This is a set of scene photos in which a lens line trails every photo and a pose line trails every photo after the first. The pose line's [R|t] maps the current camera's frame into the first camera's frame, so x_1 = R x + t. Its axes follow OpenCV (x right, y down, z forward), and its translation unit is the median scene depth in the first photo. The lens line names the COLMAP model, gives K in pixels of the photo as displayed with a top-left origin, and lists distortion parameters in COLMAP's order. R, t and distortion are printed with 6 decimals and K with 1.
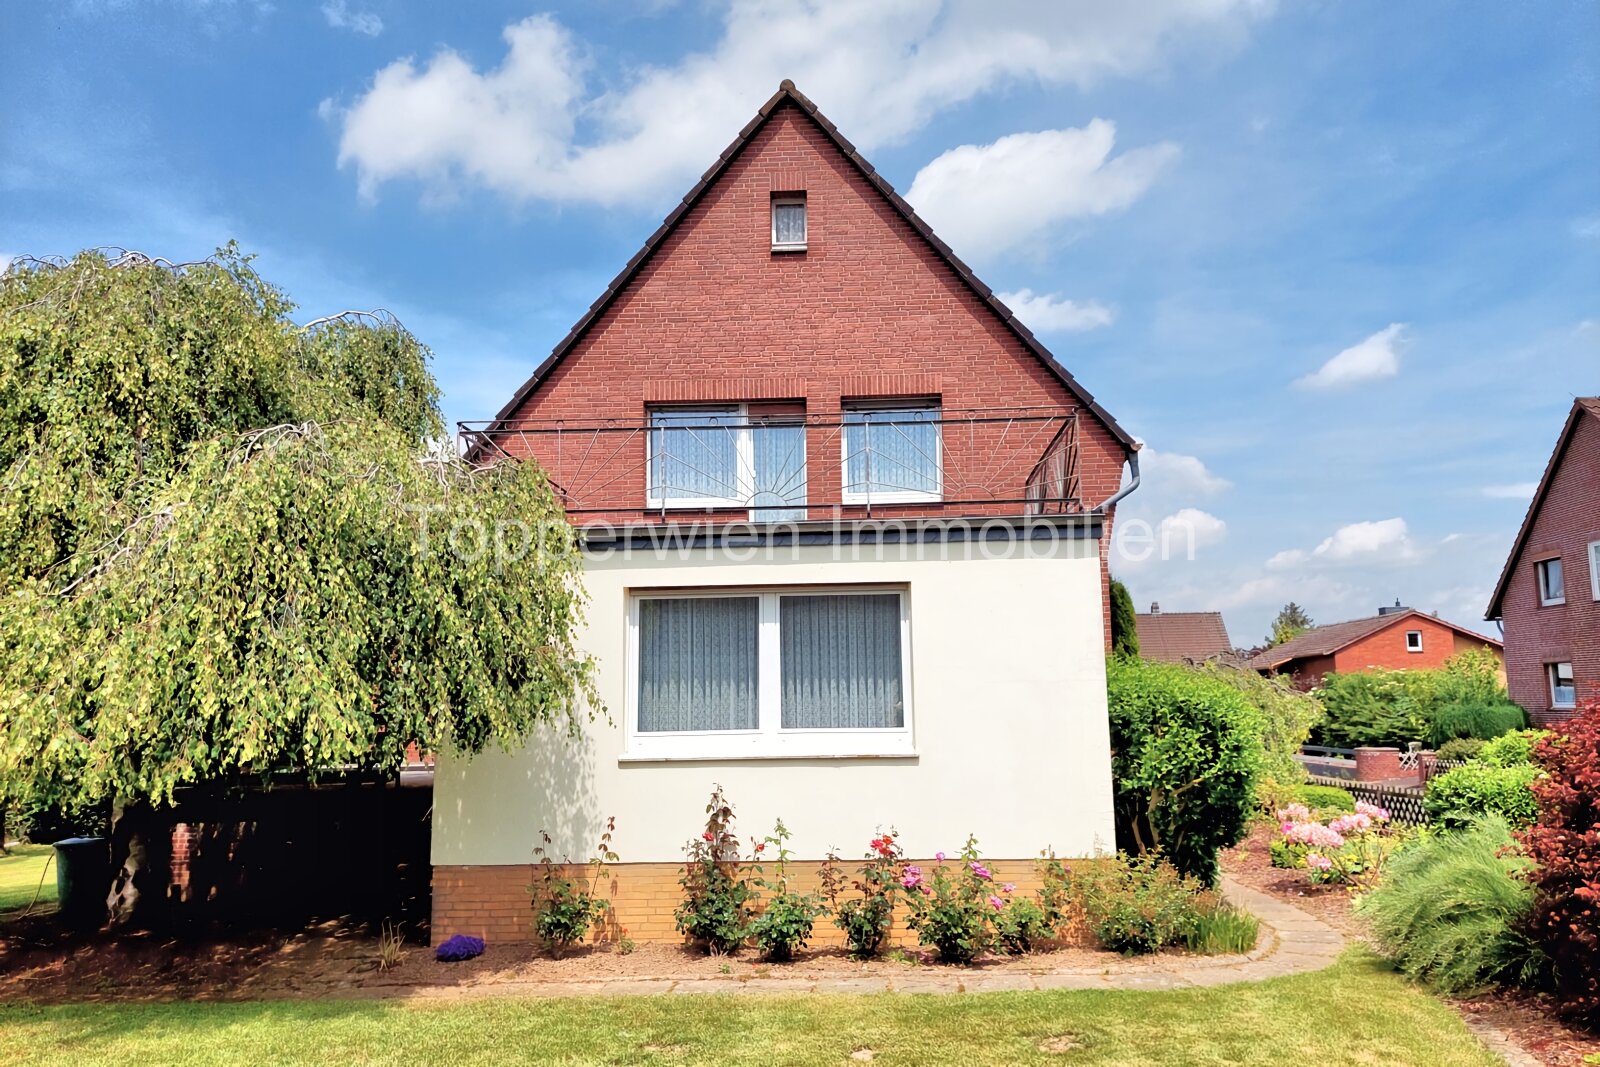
lens RADIAL K [[1225.1, 0, 761.9], [0, 1225.1, 532.9], [0, 0, 1]] dist [0.094571, -0.067741]
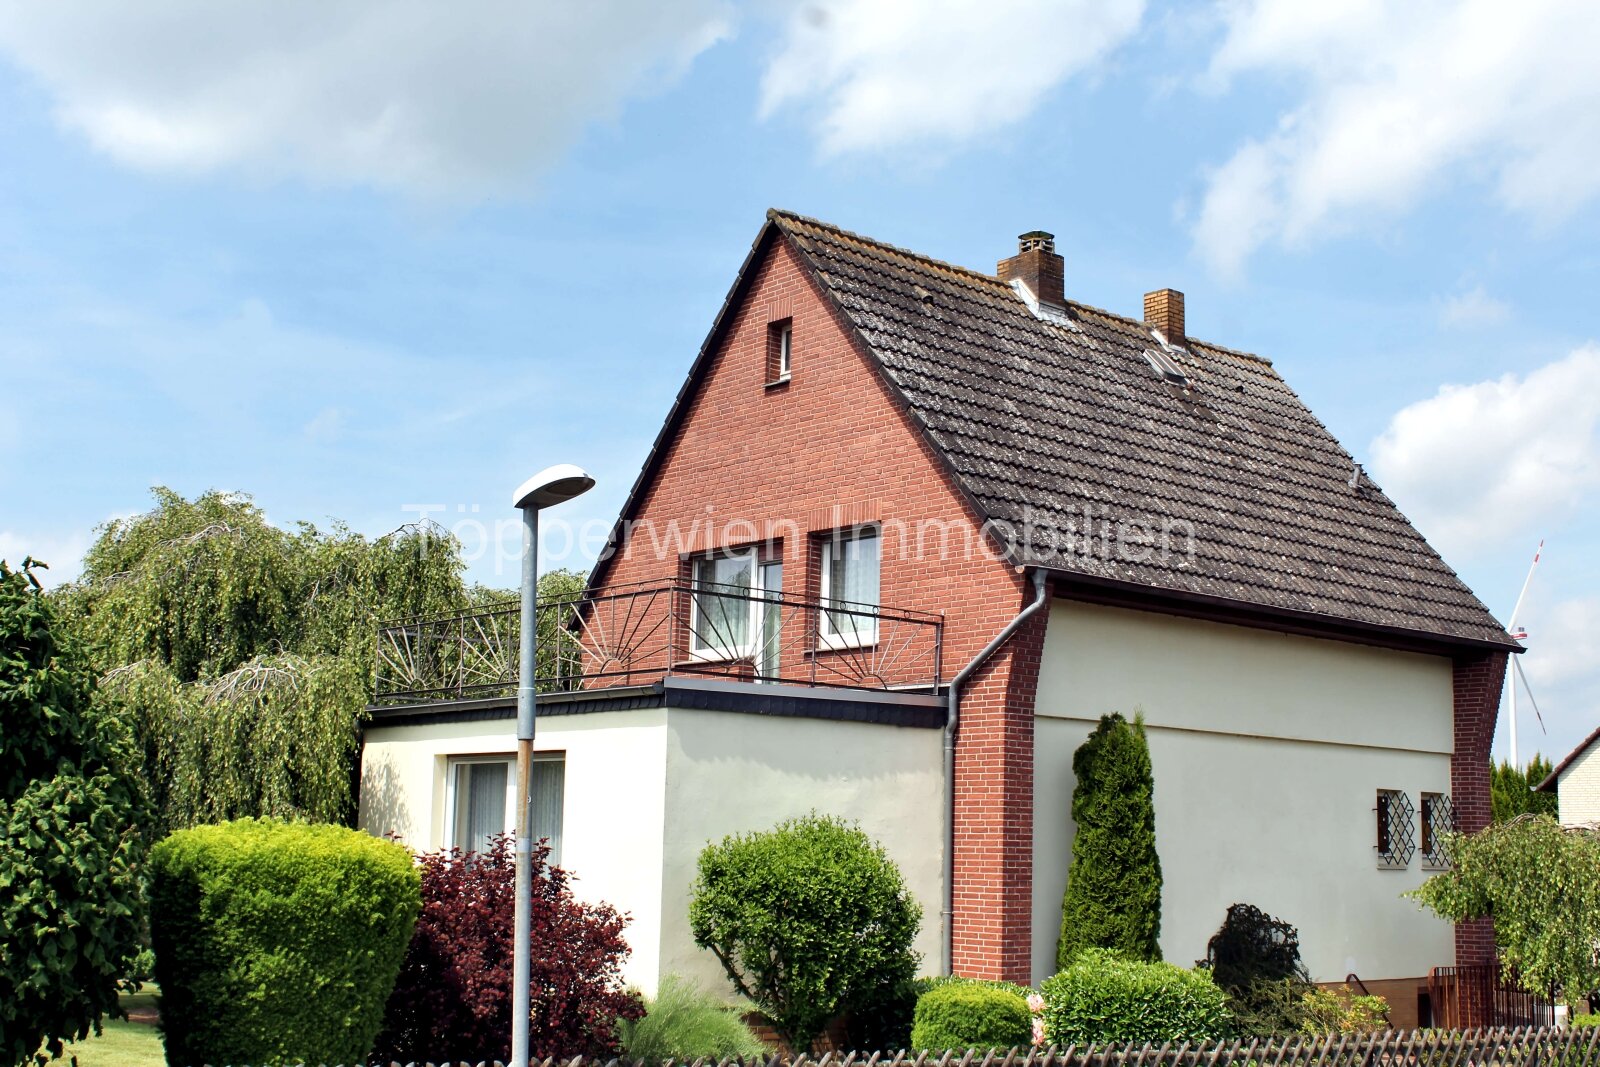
lens RADIAL K [[1834.9, 0, 769.7], [0, 1834.9, 545.3], [0, 0, 1]] dist [-0.067653, 0.000000]
pose [[0.711257, -0.087557, -0.697458, 1.495029], [0.076374, 0.995964, -0.047146, -0.055074], [0.698771, -0.019735, 0.715073, -0.057294]]
